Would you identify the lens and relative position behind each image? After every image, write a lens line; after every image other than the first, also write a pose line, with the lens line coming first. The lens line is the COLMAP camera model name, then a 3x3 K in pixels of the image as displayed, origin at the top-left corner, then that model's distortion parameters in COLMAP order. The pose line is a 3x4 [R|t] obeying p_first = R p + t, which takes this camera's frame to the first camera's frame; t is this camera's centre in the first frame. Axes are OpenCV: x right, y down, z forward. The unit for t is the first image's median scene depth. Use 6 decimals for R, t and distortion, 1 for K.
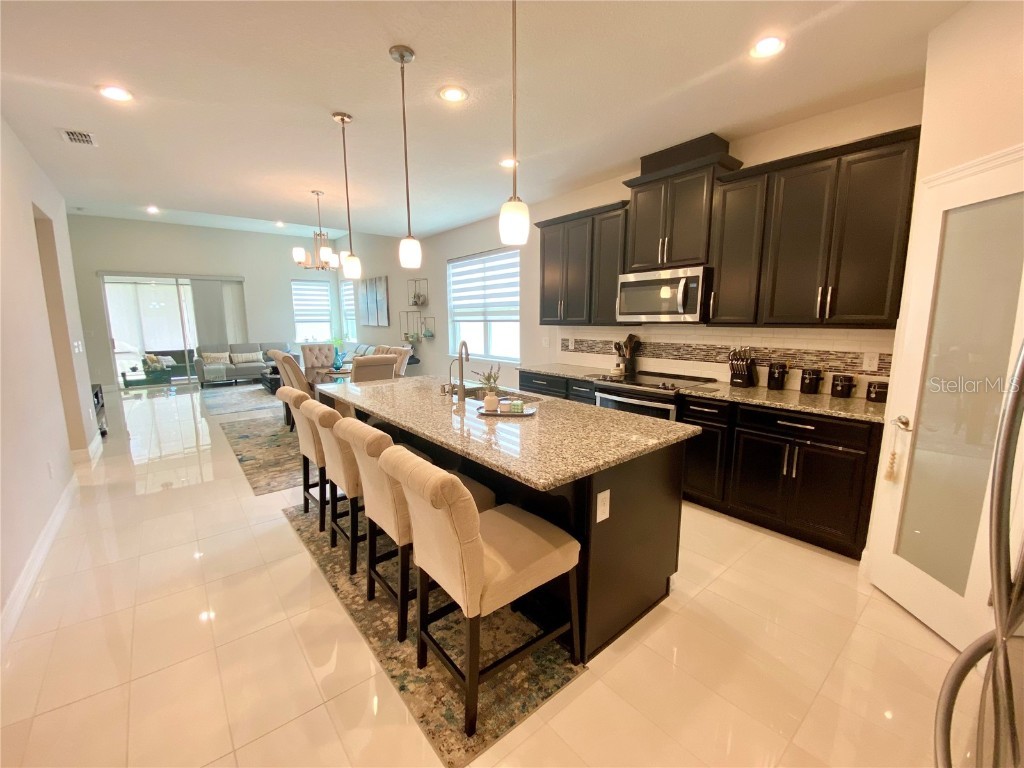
lens RADIAL K [[417.4, 0, 506.3], [0, 417.4, 385.5], [0, 0, 1]] dist [-0.010646, -0.000559]
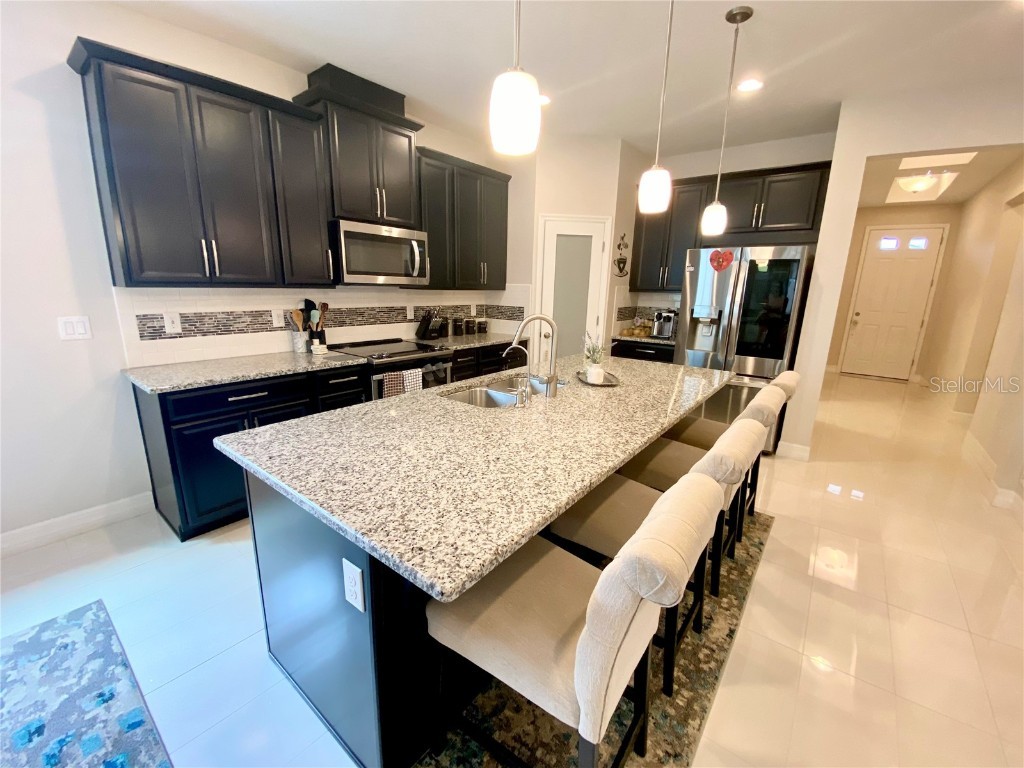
lens RADIAL K [[417.4, 0, 518.7], [0, 417.4, 389.1], [0, 0, 1]] dist [-0.010646, -0.000559]
pose [[-0.230116, -0.234998, 0.944364, -1.023337], [0.126091, 0.955026, 0.268376, -0.236345], [-0.964960, 0.180833, -0.190136, 1.562251]]
